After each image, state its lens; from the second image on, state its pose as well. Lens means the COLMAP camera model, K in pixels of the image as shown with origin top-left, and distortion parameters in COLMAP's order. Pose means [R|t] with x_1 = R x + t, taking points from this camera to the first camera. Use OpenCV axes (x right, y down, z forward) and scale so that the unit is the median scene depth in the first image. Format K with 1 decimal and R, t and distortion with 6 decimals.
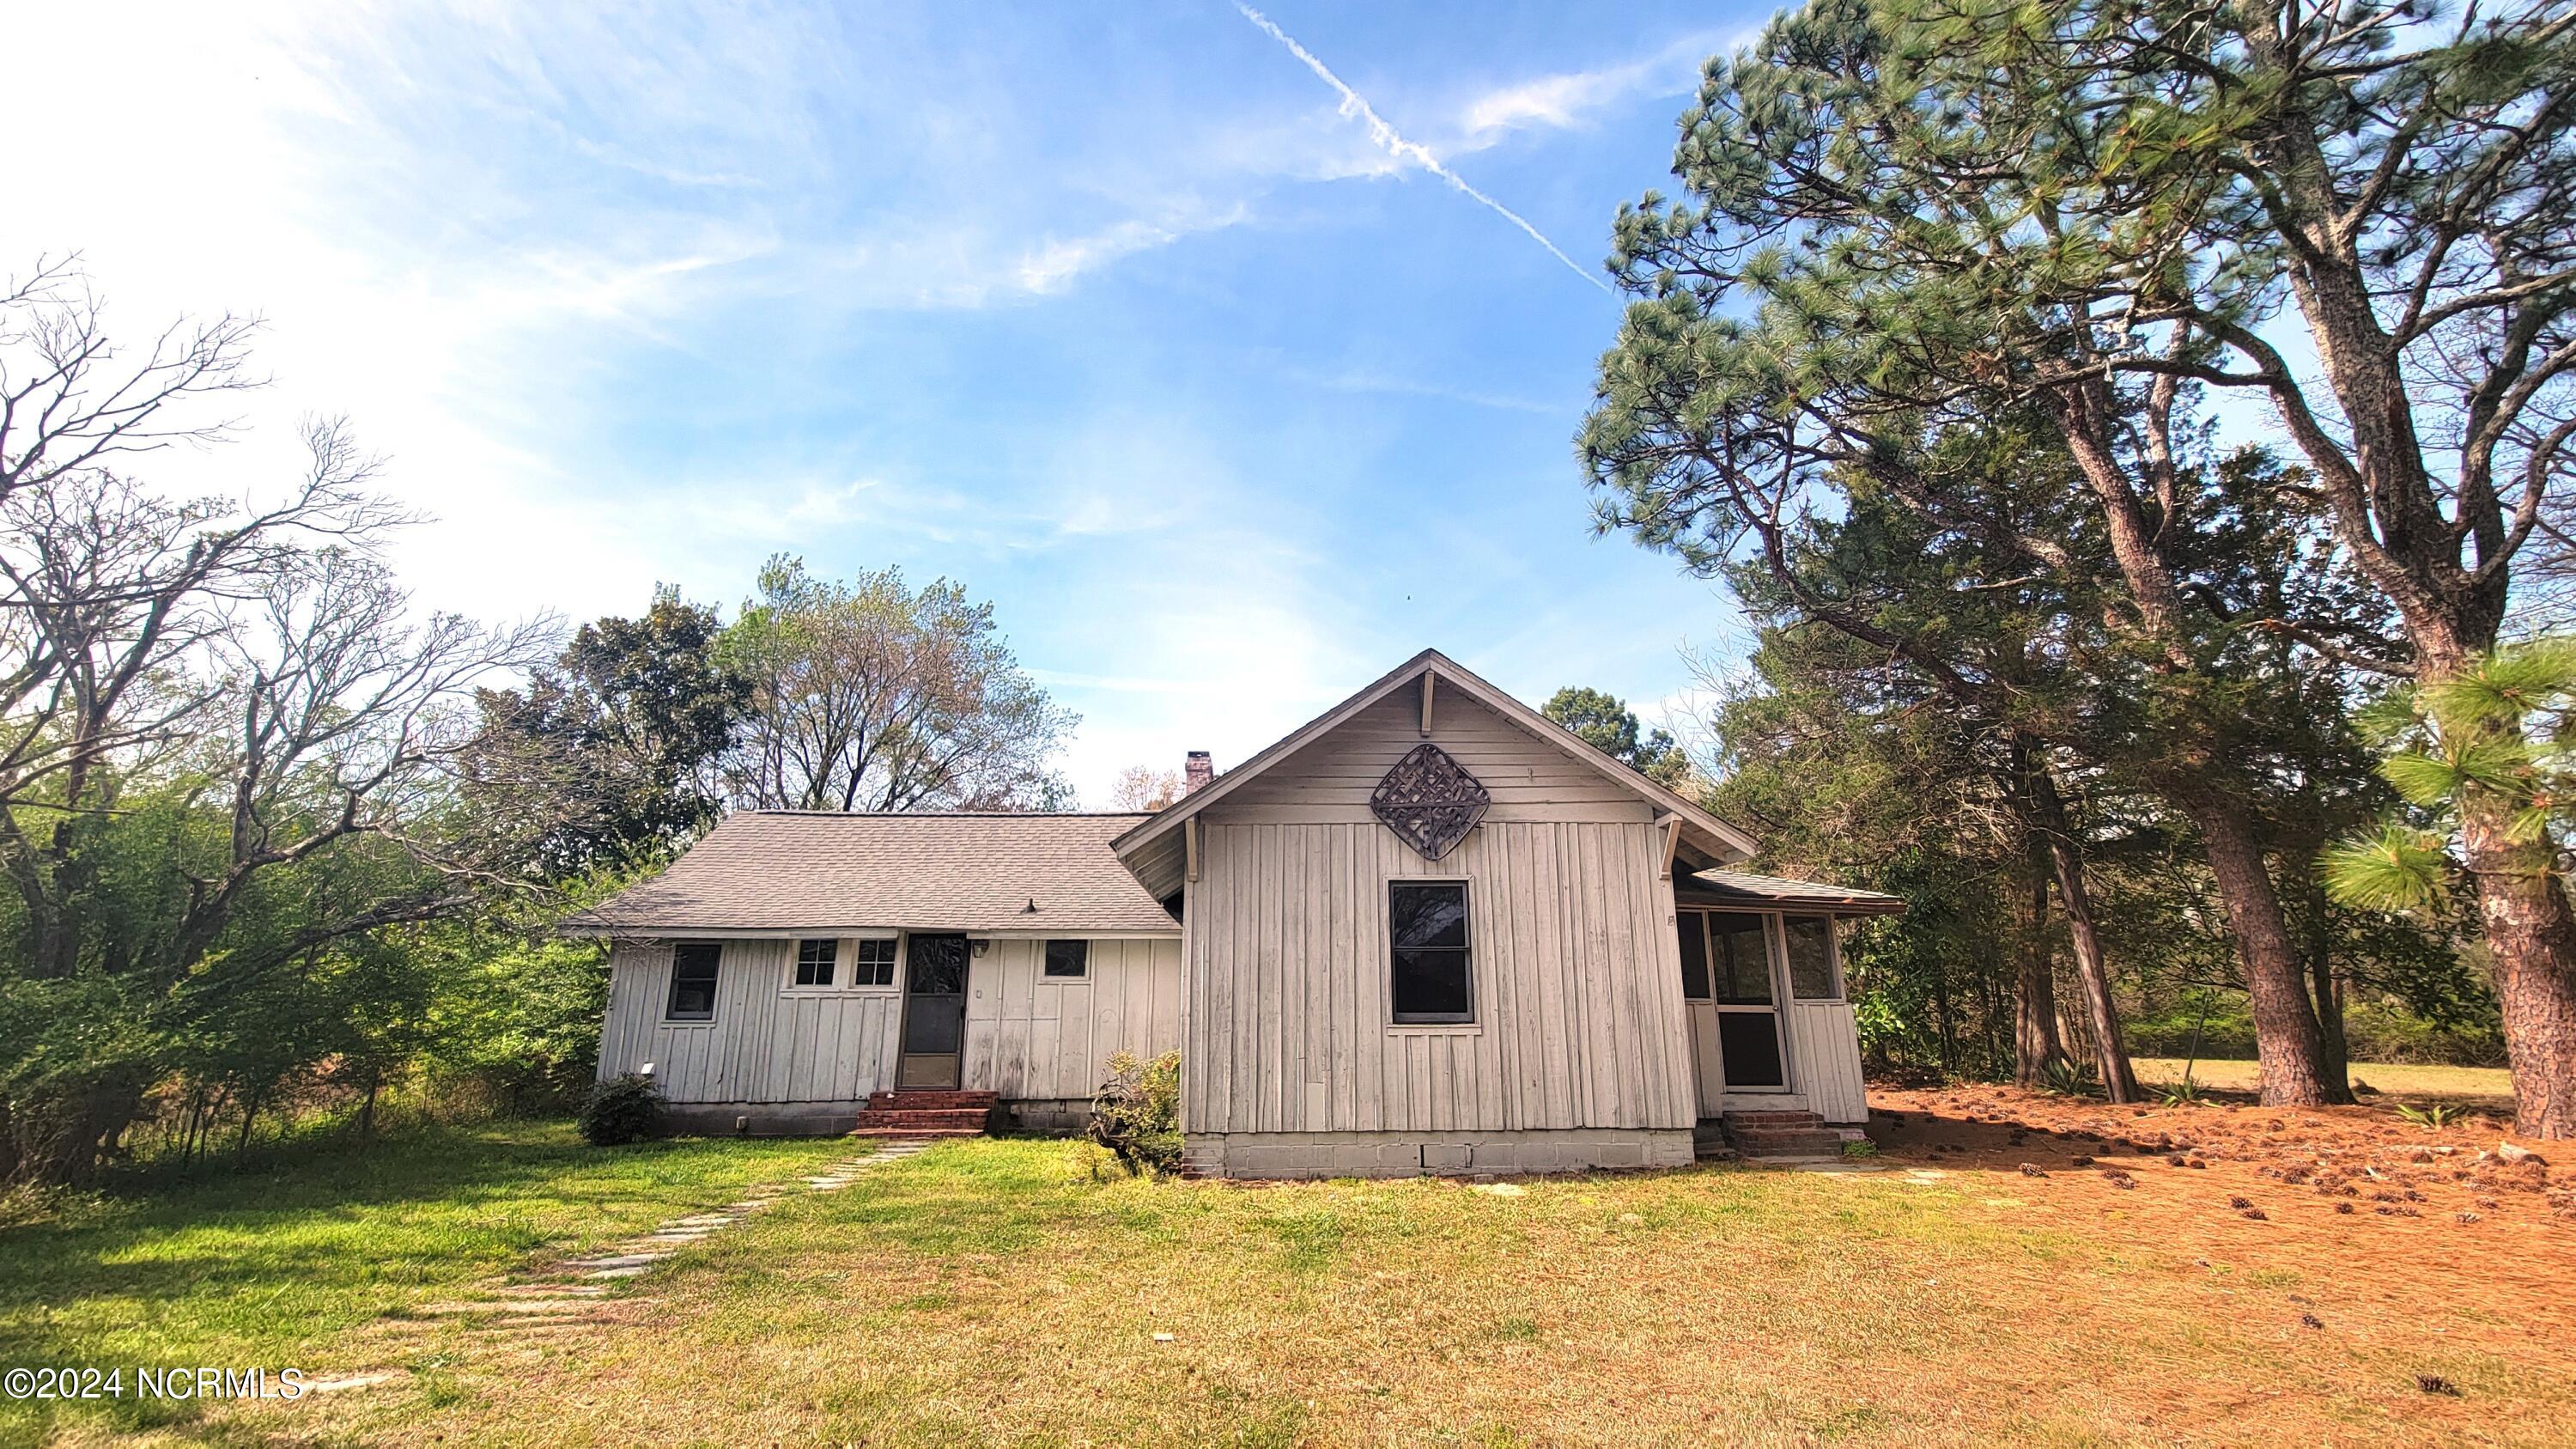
lens RADIAL K [[1039.7, 0, 1283.5], [0, 1039.7, 718.0], [0, 0, 1]] dist [-0.001814, -0.001706]
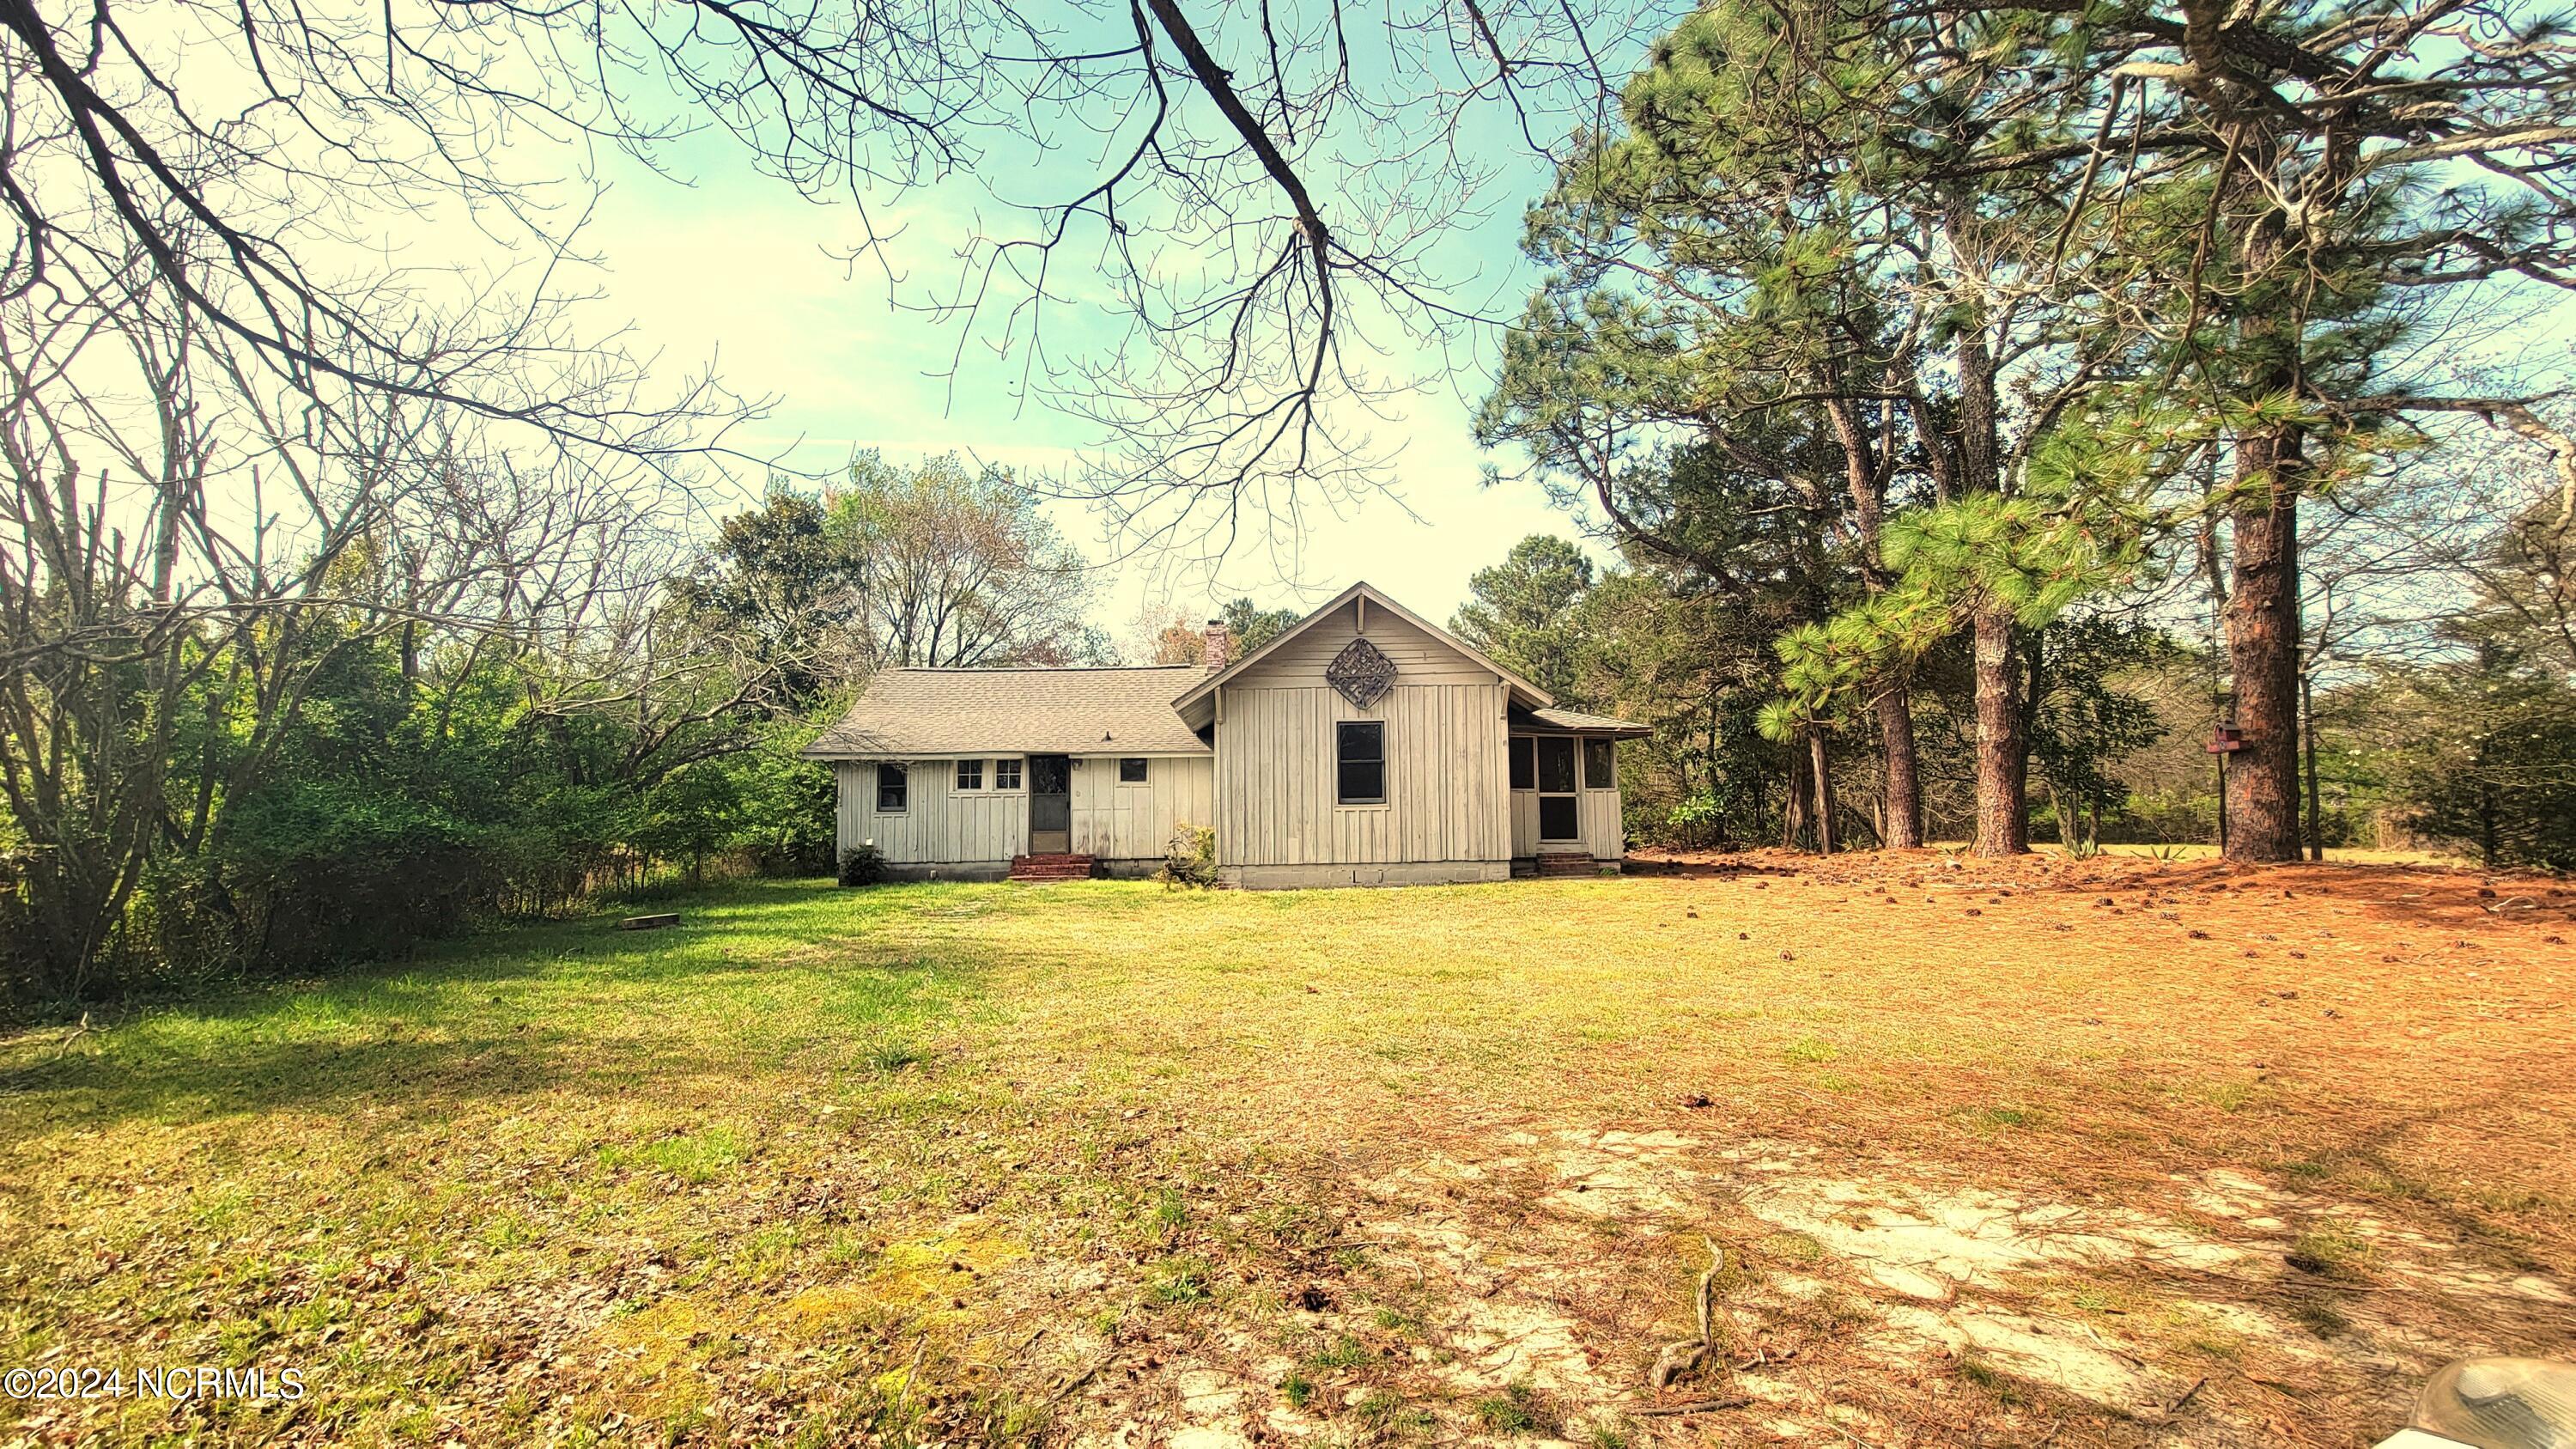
lens RADIAL K [[1039.7, 0, 1284.0], [0, 1039.7, 713.2], [0, 0, 1]] dist [-0.001814, -0.001706]
pose [[0.999886, -0.012805, -0.008025, 0.025192], [0.013992, 0.985065, 0.171616, -0.119604], [0.005707, -0.171709, 0.985131, -0.532133]]
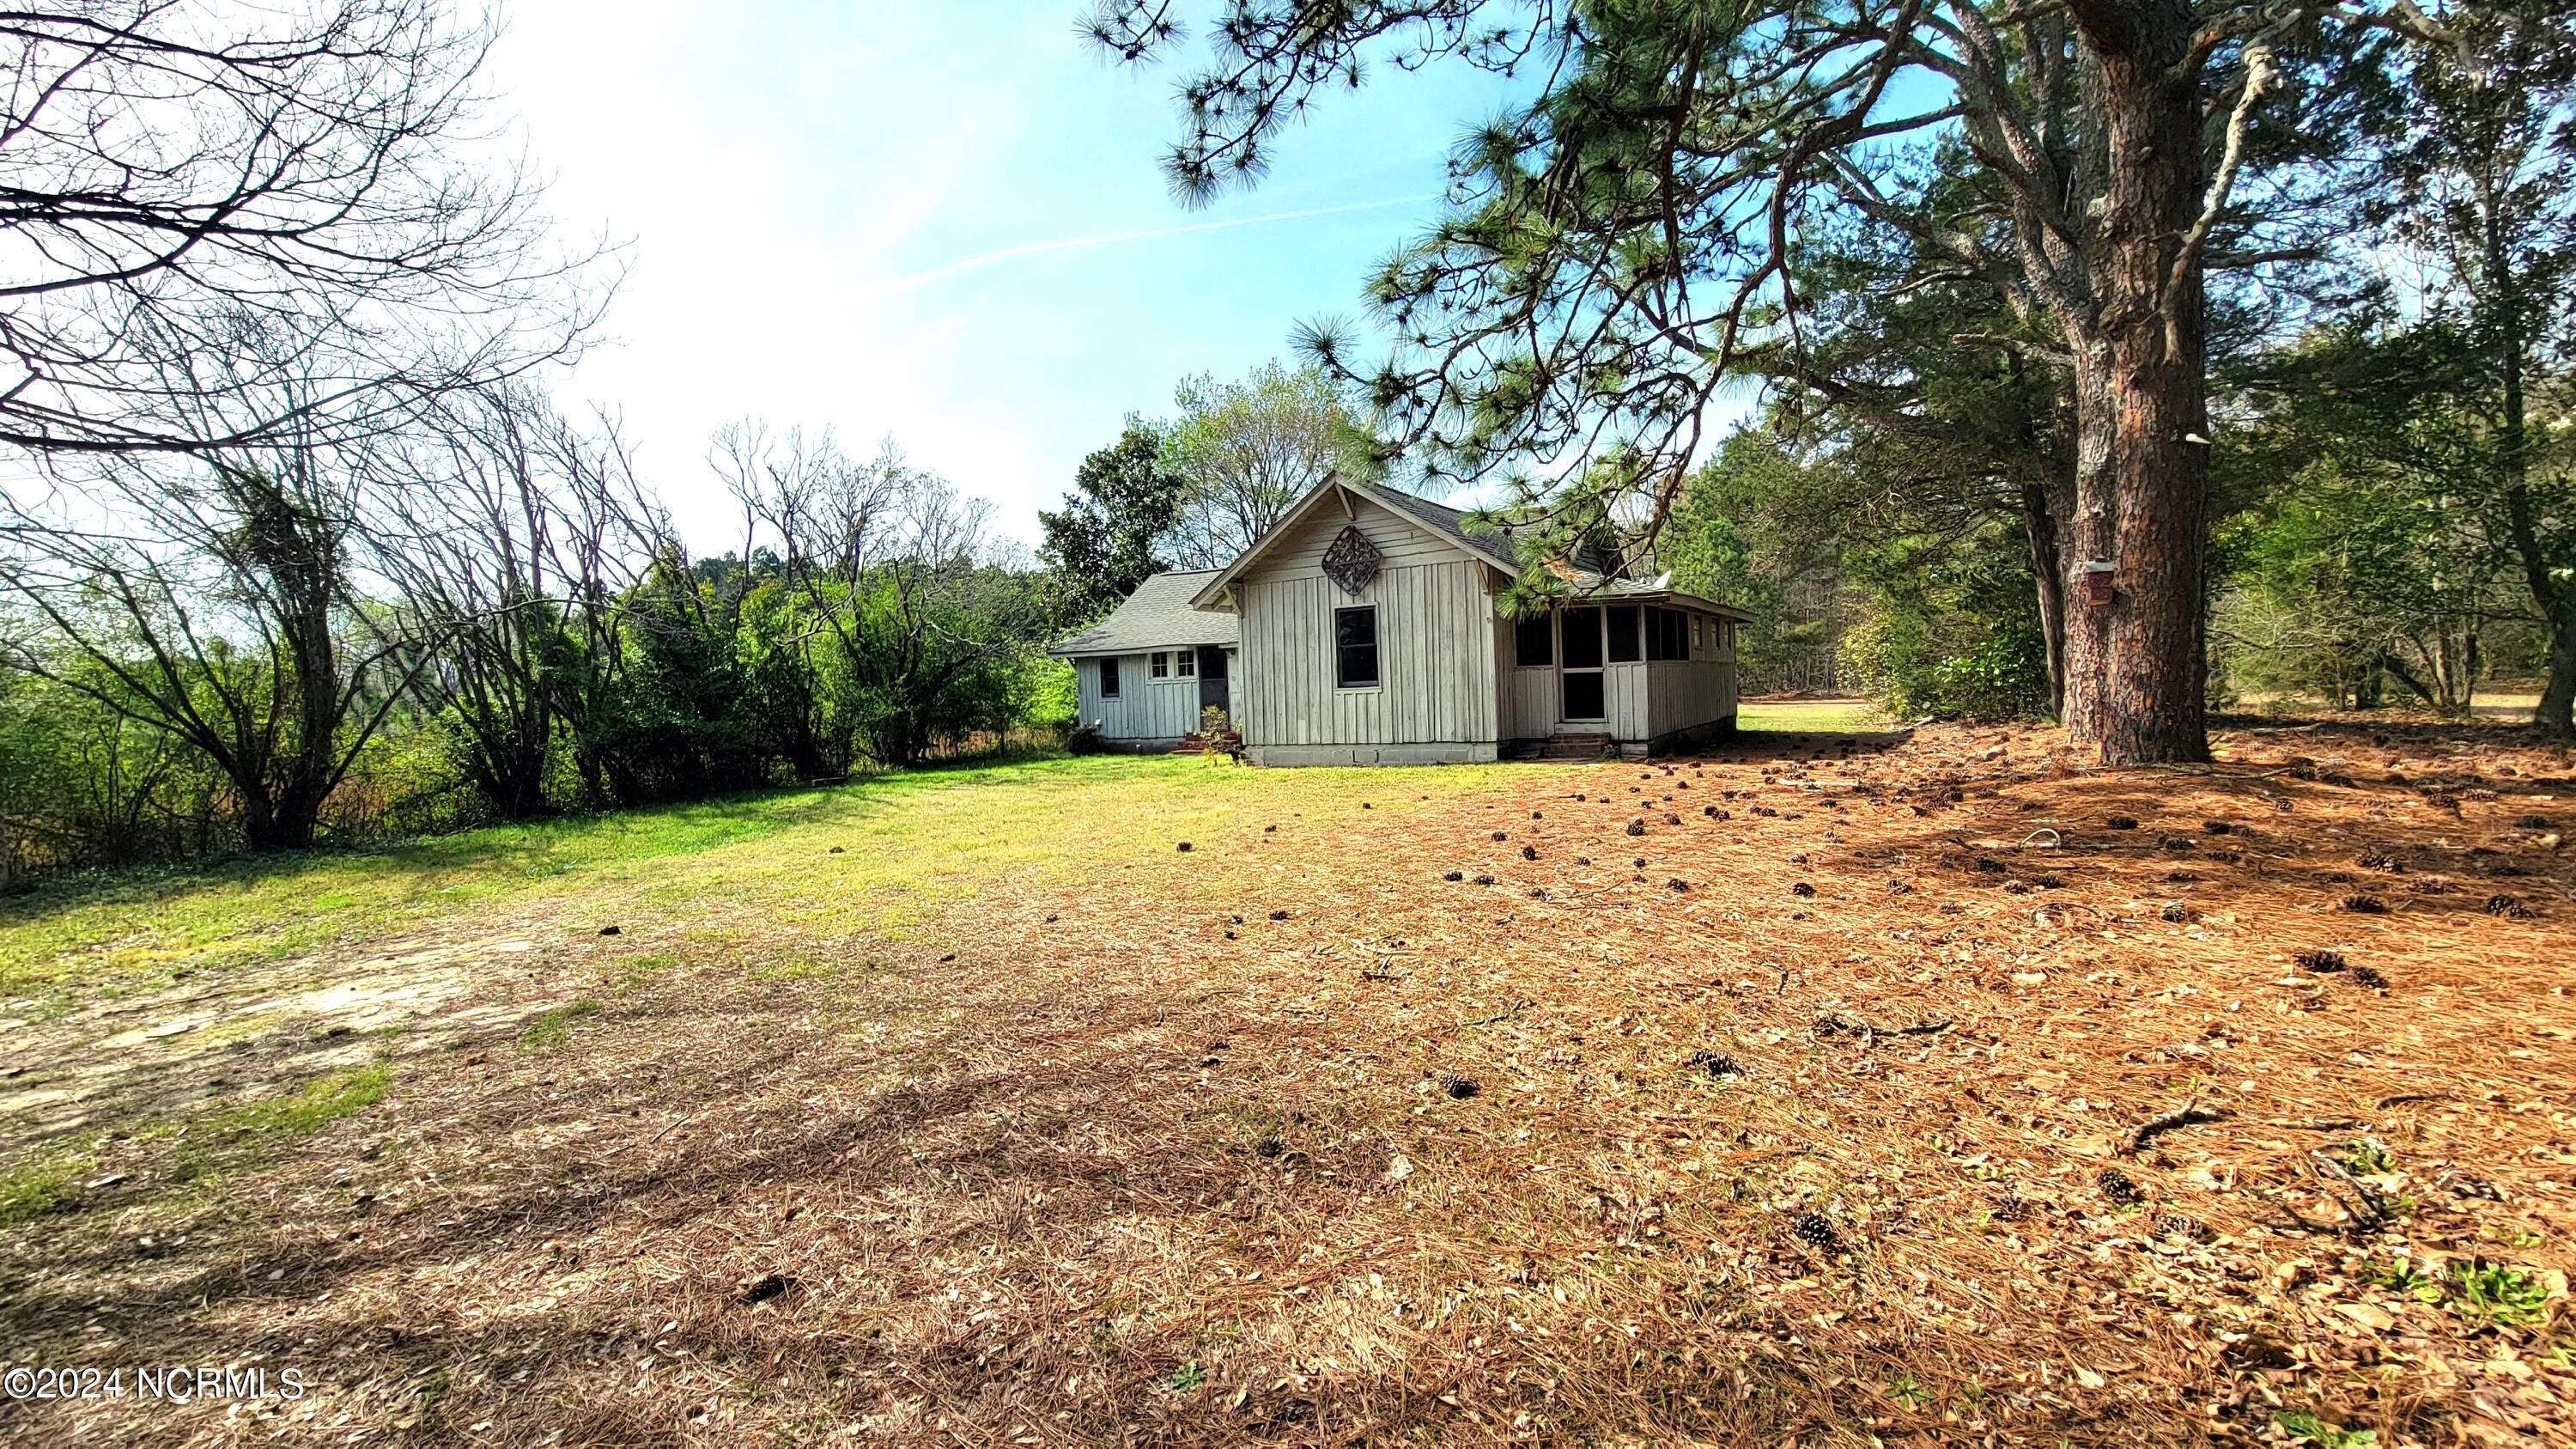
lens RADIAL K [[1039.7, 0, 1294.2], [0, 1039.7, 725.3], [0, 0, 1]] dist [-0.001814, -0.001706]
pose [[0.838809, -0.013201, -0.544265, 0.817569], [0.180107, 0.950144, 0.254533, -0.093727], [0.513771, -0.311531, 0.799367, -0.402859]]
